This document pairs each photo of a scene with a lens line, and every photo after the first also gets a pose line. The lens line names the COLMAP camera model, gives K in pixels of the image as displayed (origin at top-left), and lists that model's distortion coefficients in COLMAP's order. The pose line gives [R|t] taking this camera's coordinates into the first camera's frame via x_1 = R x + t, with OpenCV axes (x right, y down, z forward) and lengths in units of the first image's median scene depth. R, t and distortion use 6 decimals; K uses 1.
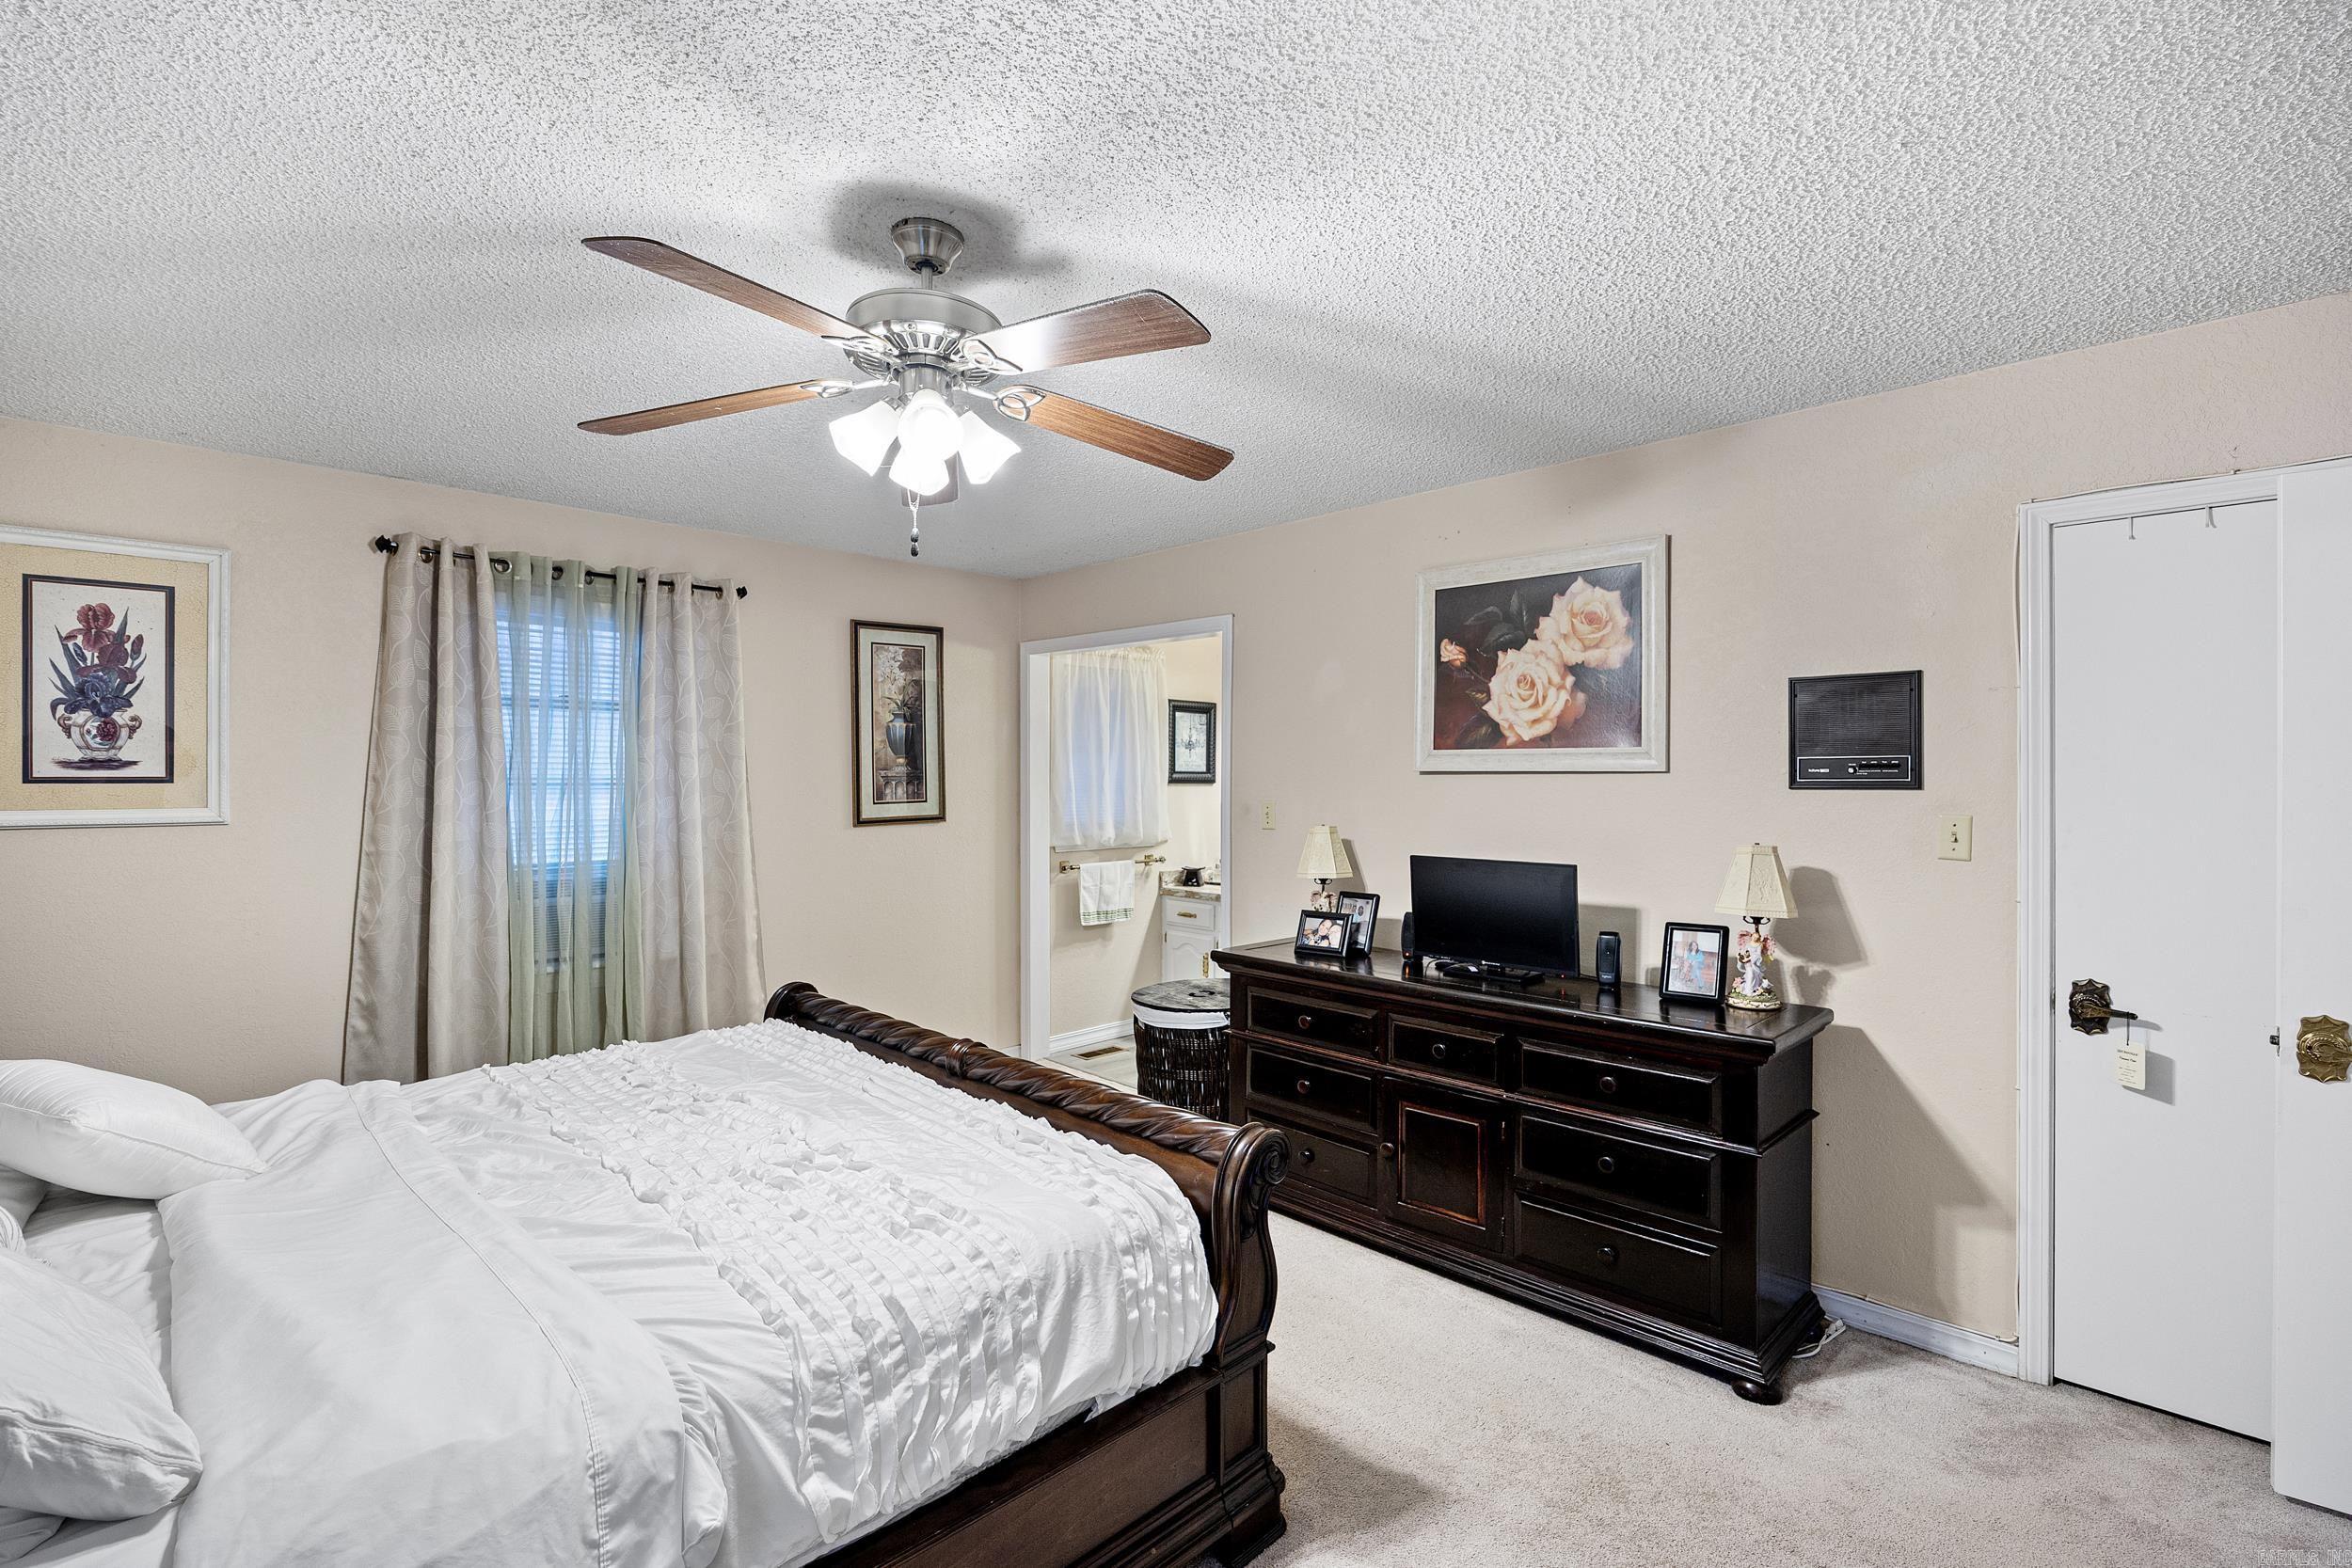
lens RADIAL K [[1059.4, 0, 1199.9], [0, 1059.4, 779.2], [0, 0, 1]] dist [-0.017803, 0.001037]
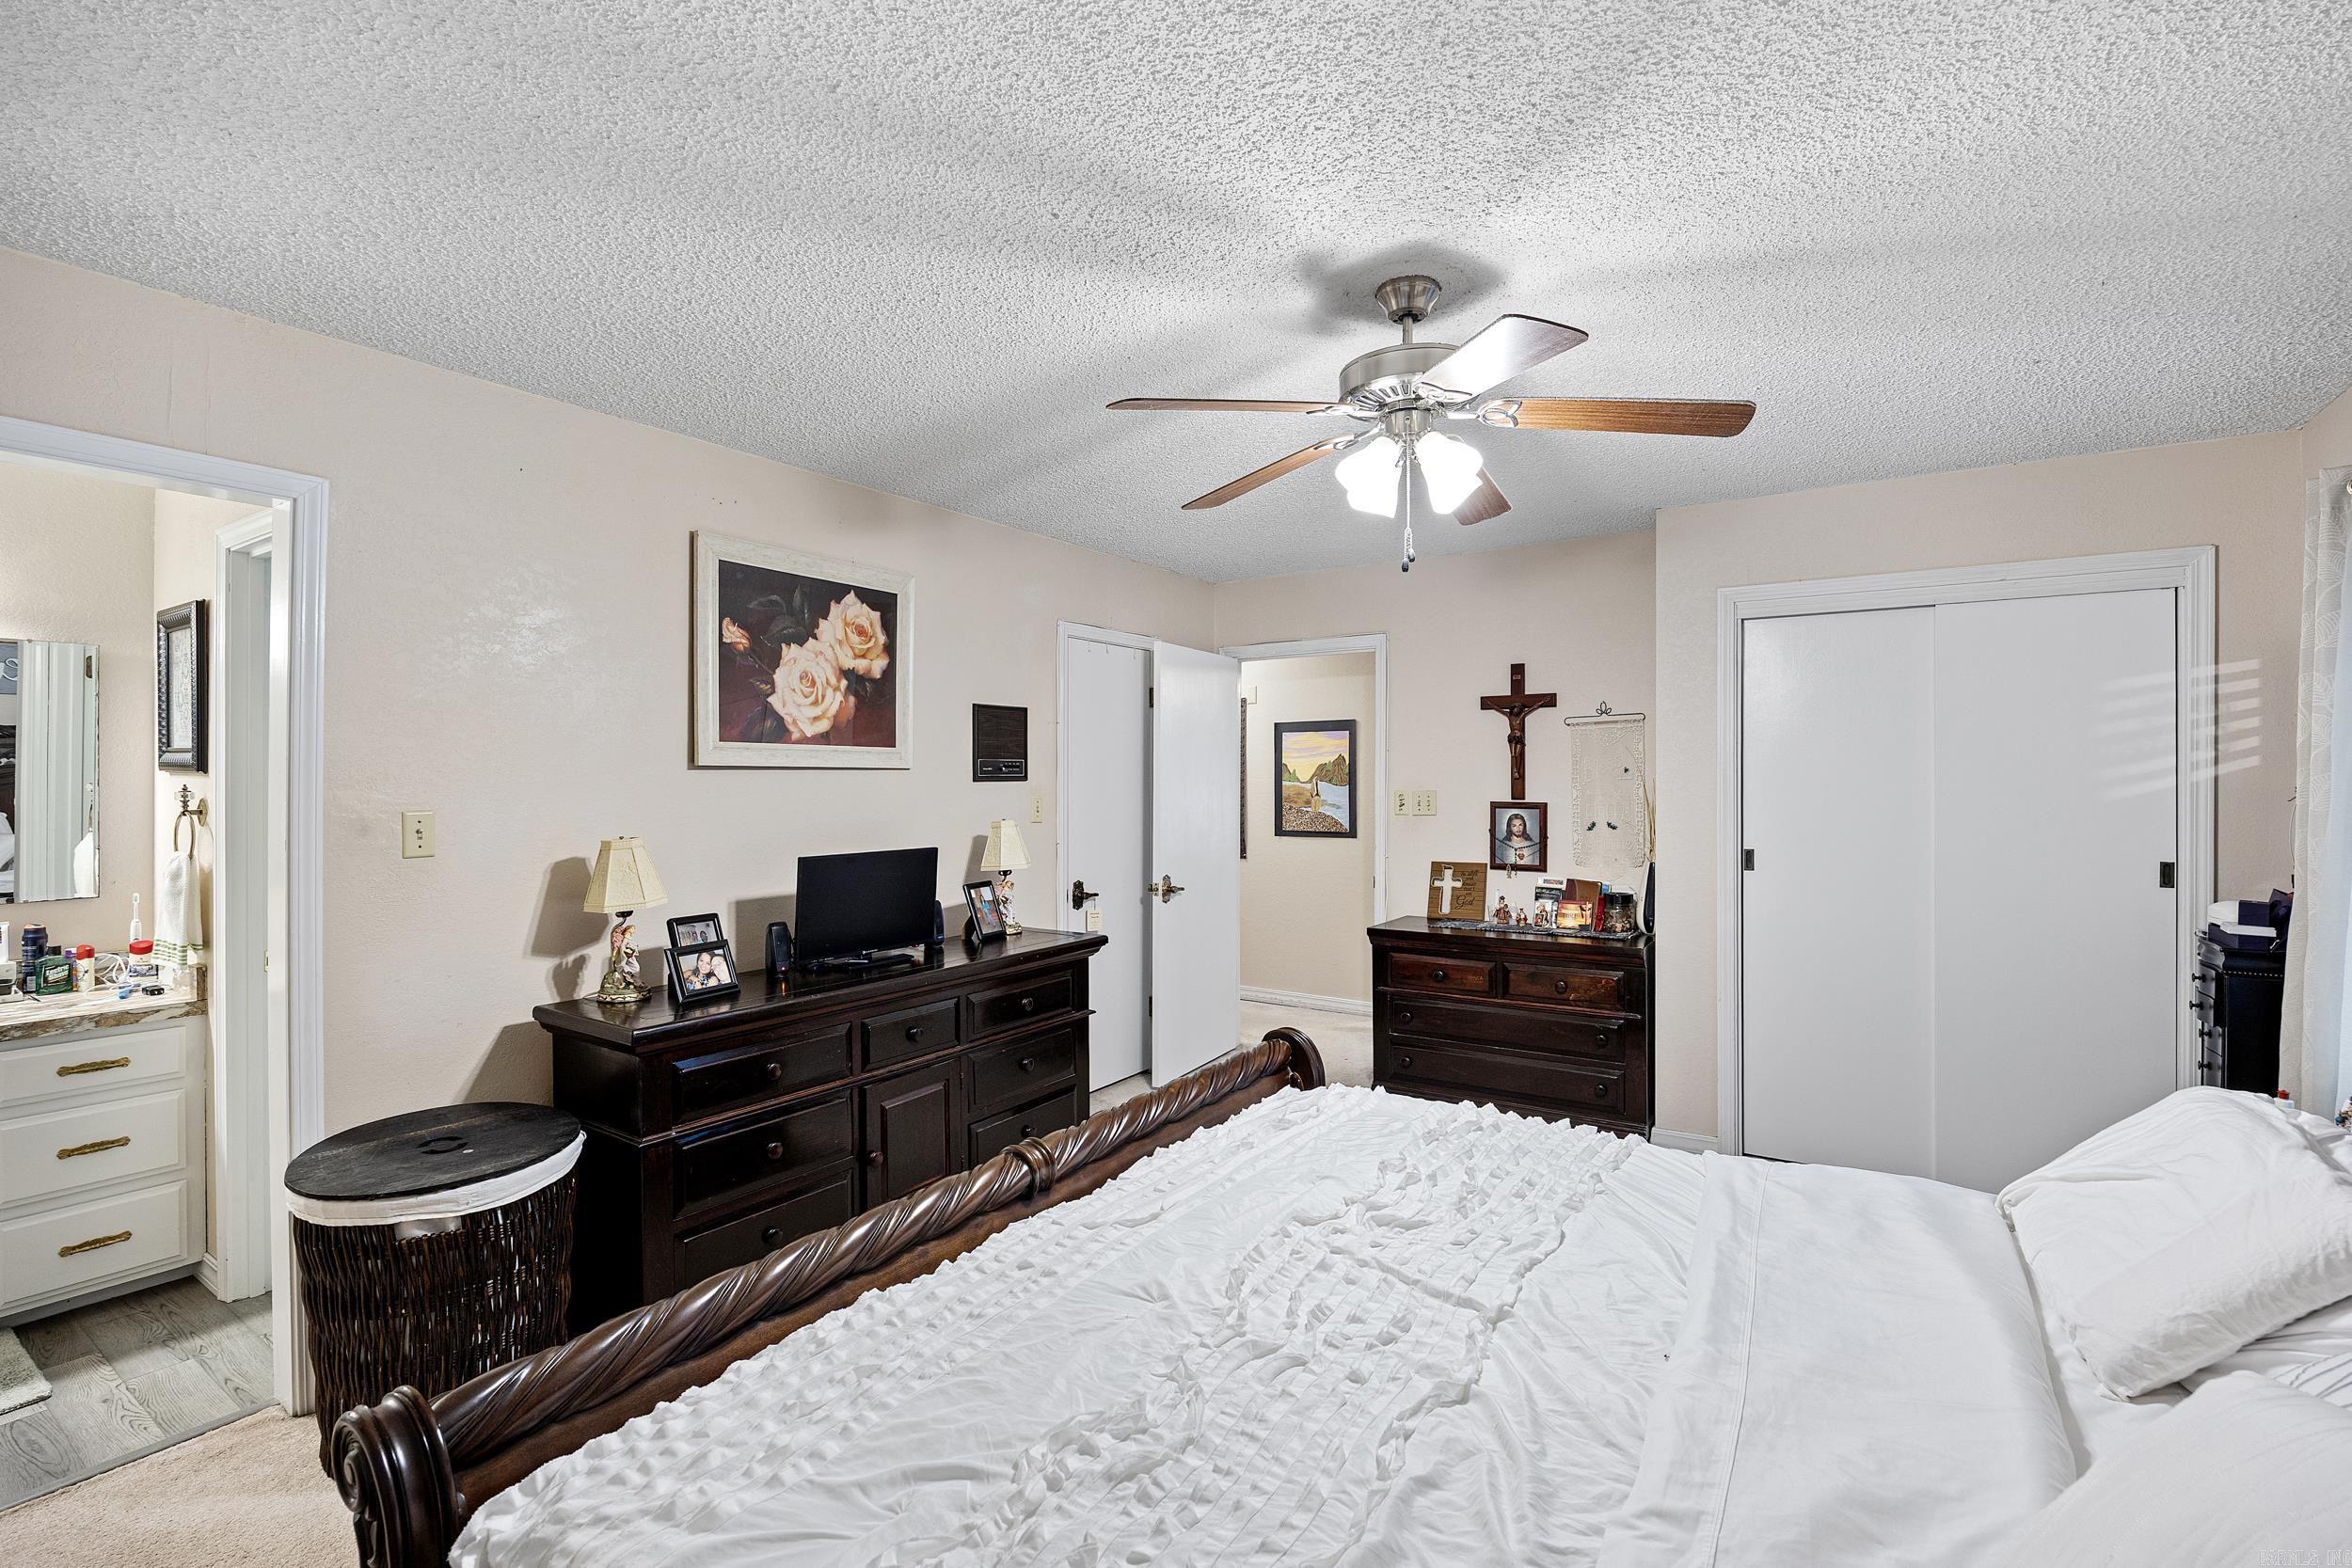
lens RADIAL K [[1059.4, 0, 1193.2], [0, 1059.4, 774.3], [0, 0, 1]] dist [-0.017803, 0.001037]
pose [[-0.200095, -0.001828, 0.979775, -0.818951], [0.000040, 0.999998, 0.001874, -0.002554], [-0.979776, 0.000415, -0.200095, 0.904111]]
